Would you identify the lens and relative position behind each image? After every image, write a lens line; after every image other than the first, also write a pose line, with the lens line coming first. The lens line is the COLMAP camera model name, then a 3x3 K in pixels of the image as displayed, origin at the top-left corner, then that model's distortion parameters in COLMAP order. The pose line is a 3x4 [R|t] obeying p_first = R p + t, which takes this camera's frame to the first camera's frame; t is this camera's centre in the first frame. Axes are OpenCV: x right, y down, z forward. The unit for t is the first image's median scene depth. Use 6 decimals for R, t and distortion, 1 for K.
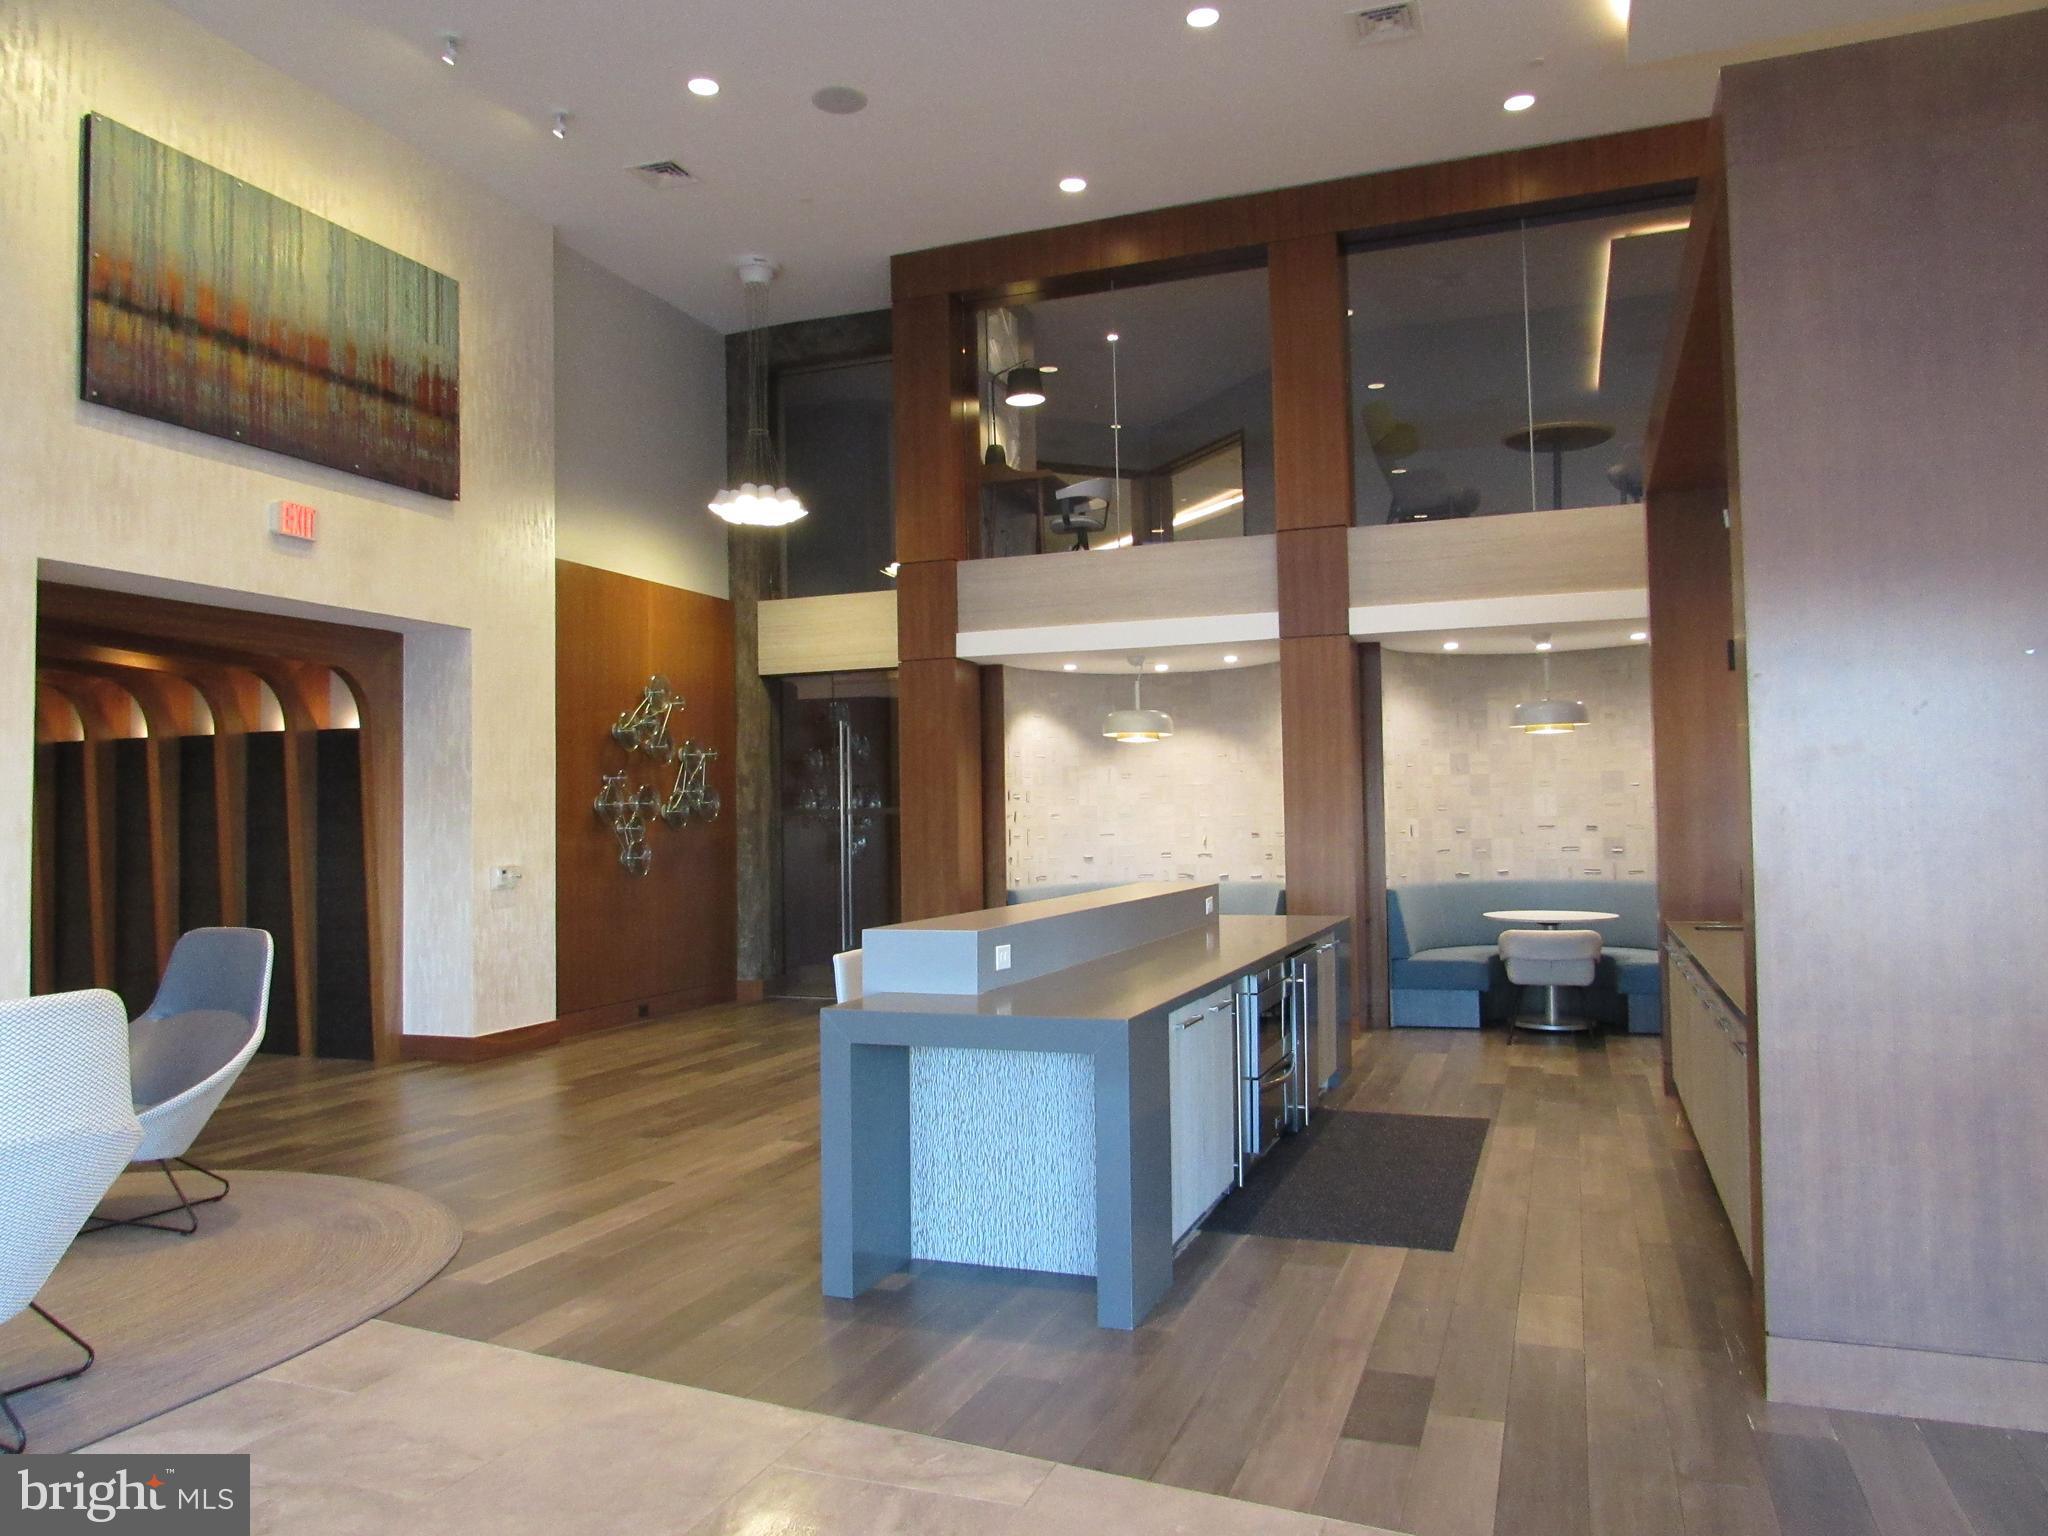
lens RADIAL K [[1479.2, 0, 1009.2], [0, 1479.2, 765.6], [0, 0, 1]] dist [-0.026443, 0.012588]
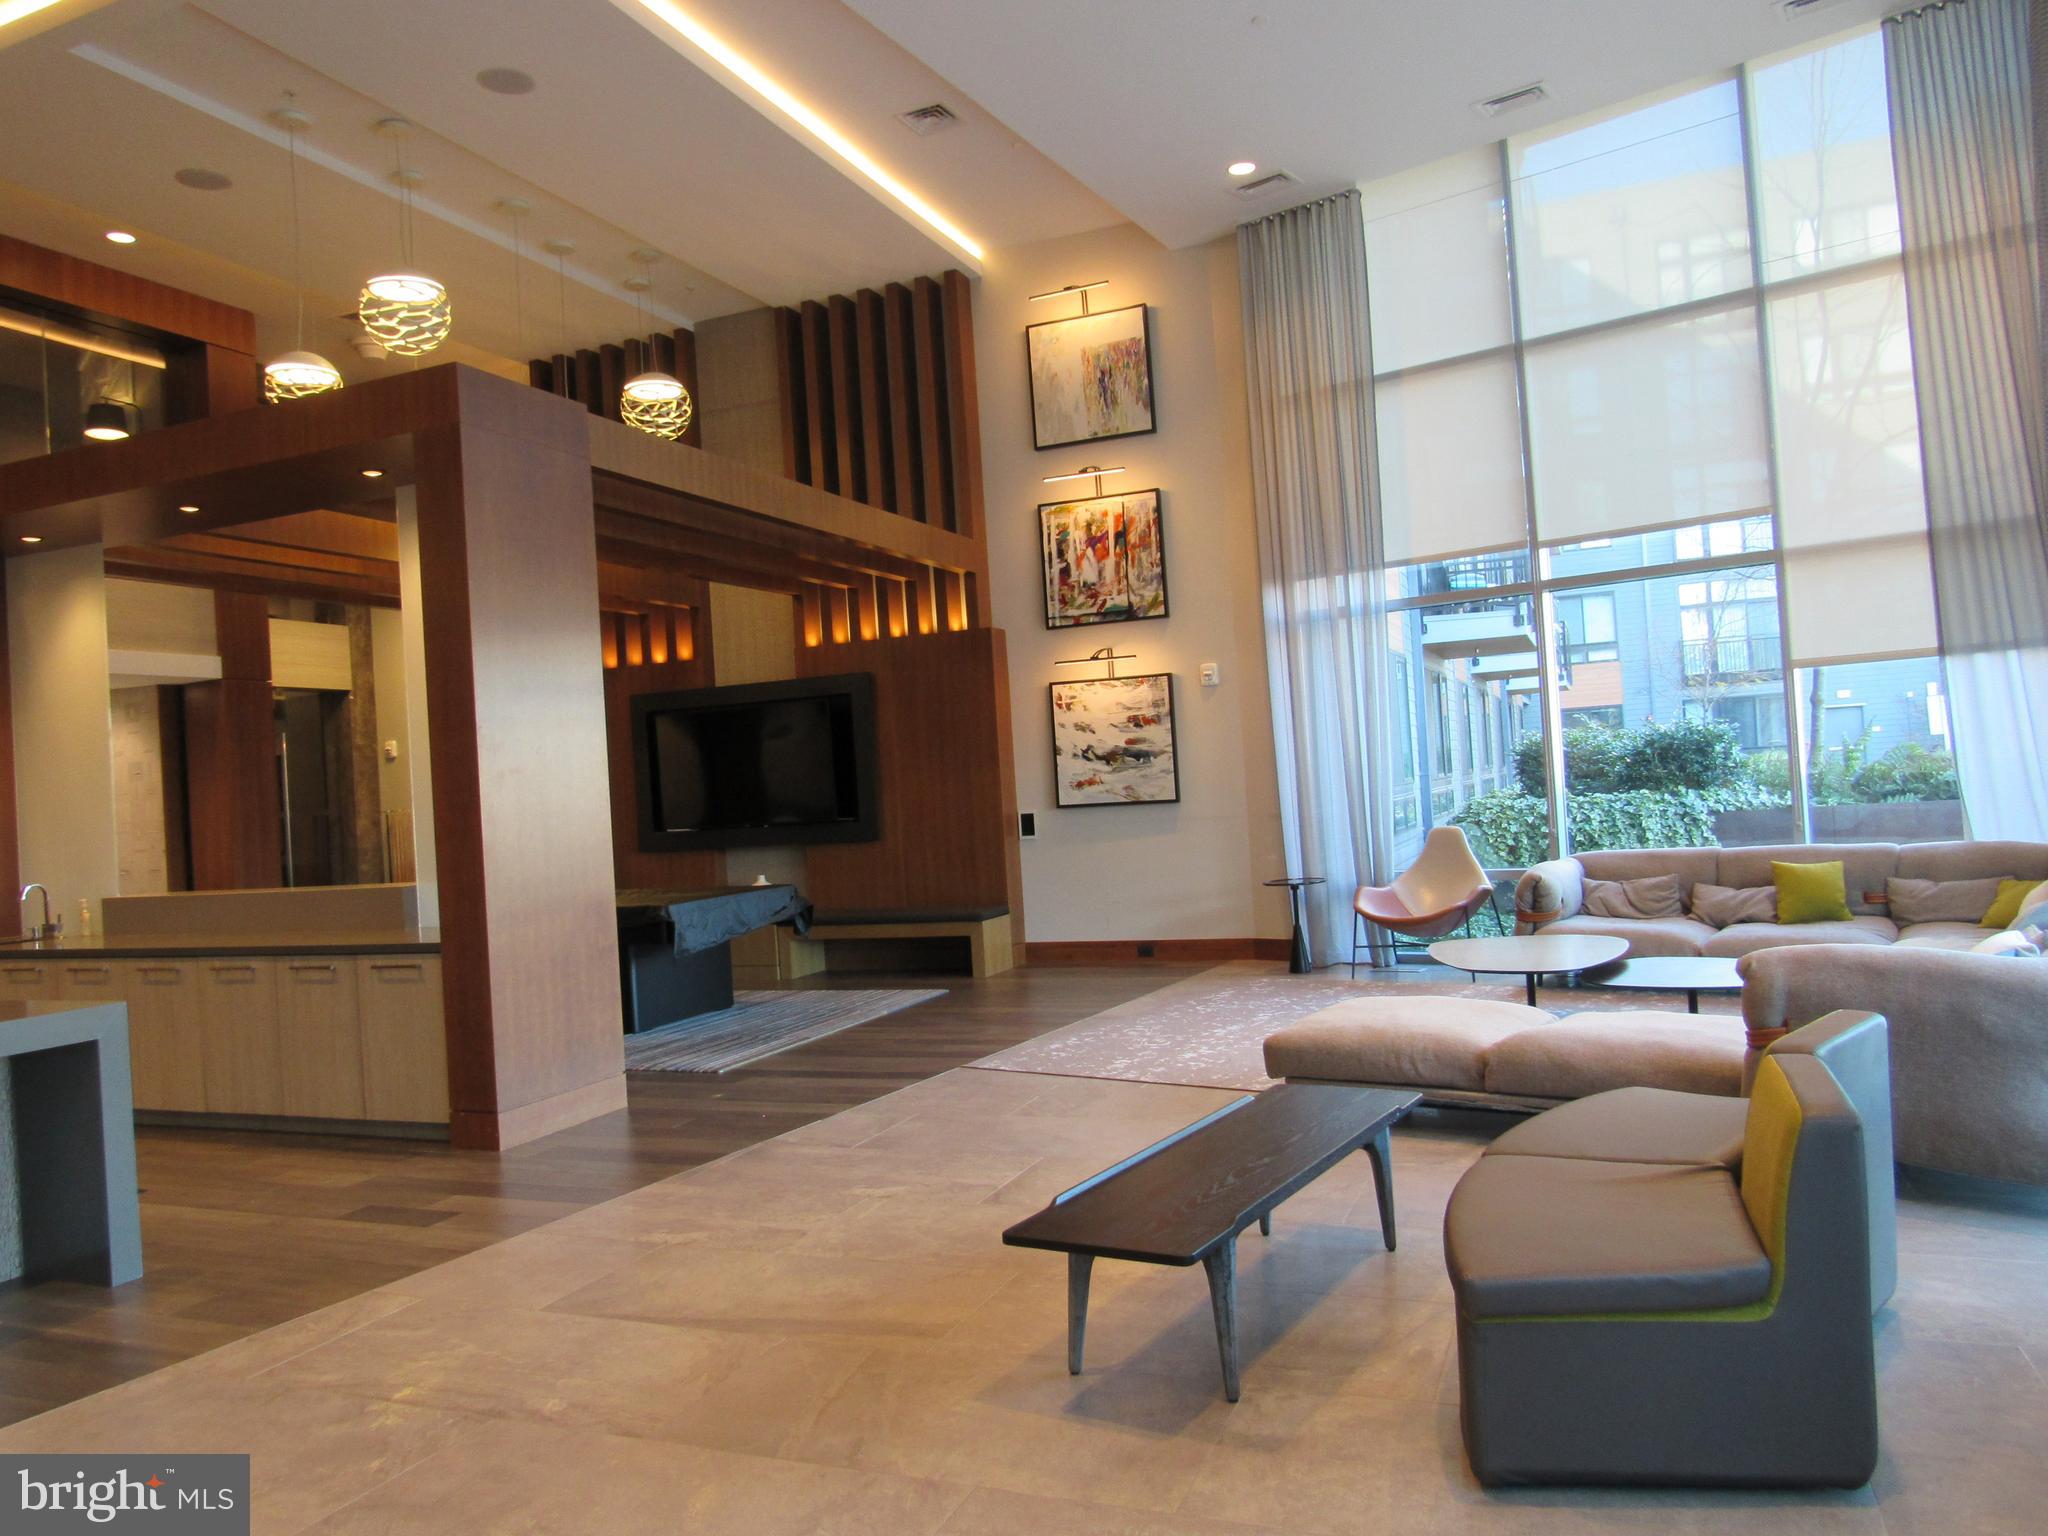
lens RADIAL K [[1479.2, 0, 1028.2], [0, 1479.2, 751.4], [0, 0, 1]] dist [-0.026443, 0.012588]
pose [[0.006970, 0.045335, 0.998948, -0.604576], [0.027952, 0.998573, -0.045513, 0.031846], [-0.999585, 0.028240, 0.005693, 0.181911]]
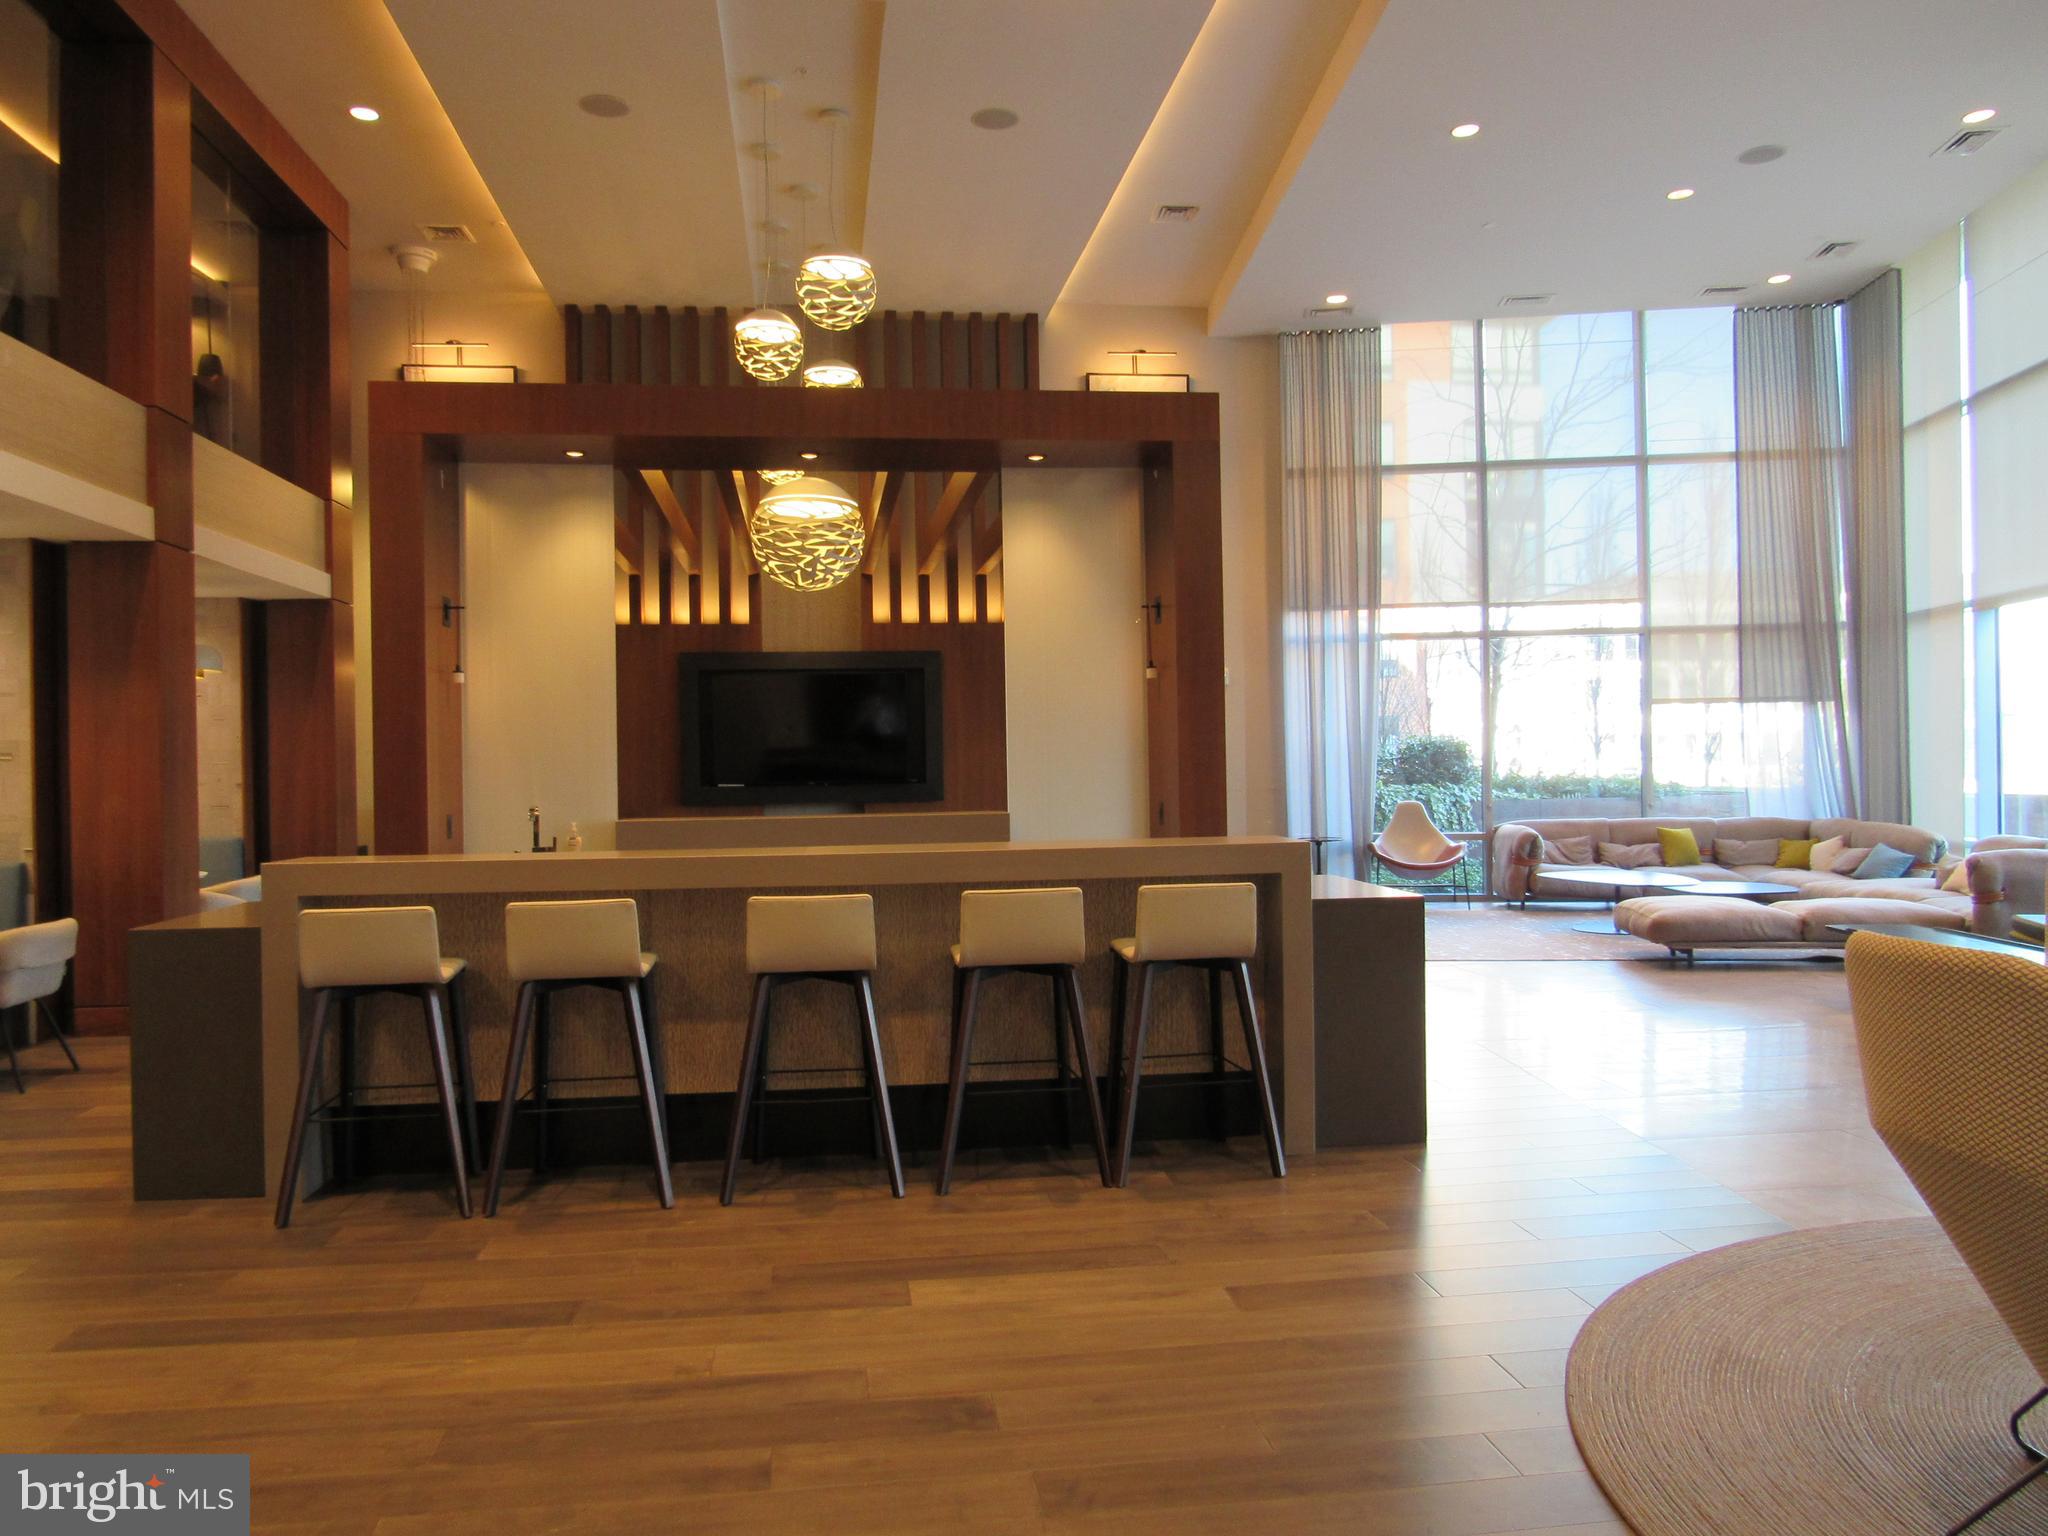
lens RADIAL K [[1479.2, 0, 1019.2], [0, 1479.2, 760.3], [0, 0, 1]] dist [-0.026443, 0.012588]
pose [[-0.494634, 0.031338, 0.868536, -0.614432], [-0.001104, 0.999326, -0.036686, 0.052924], [-0.869101, -0.019105, -0.494266, 0.774654]]
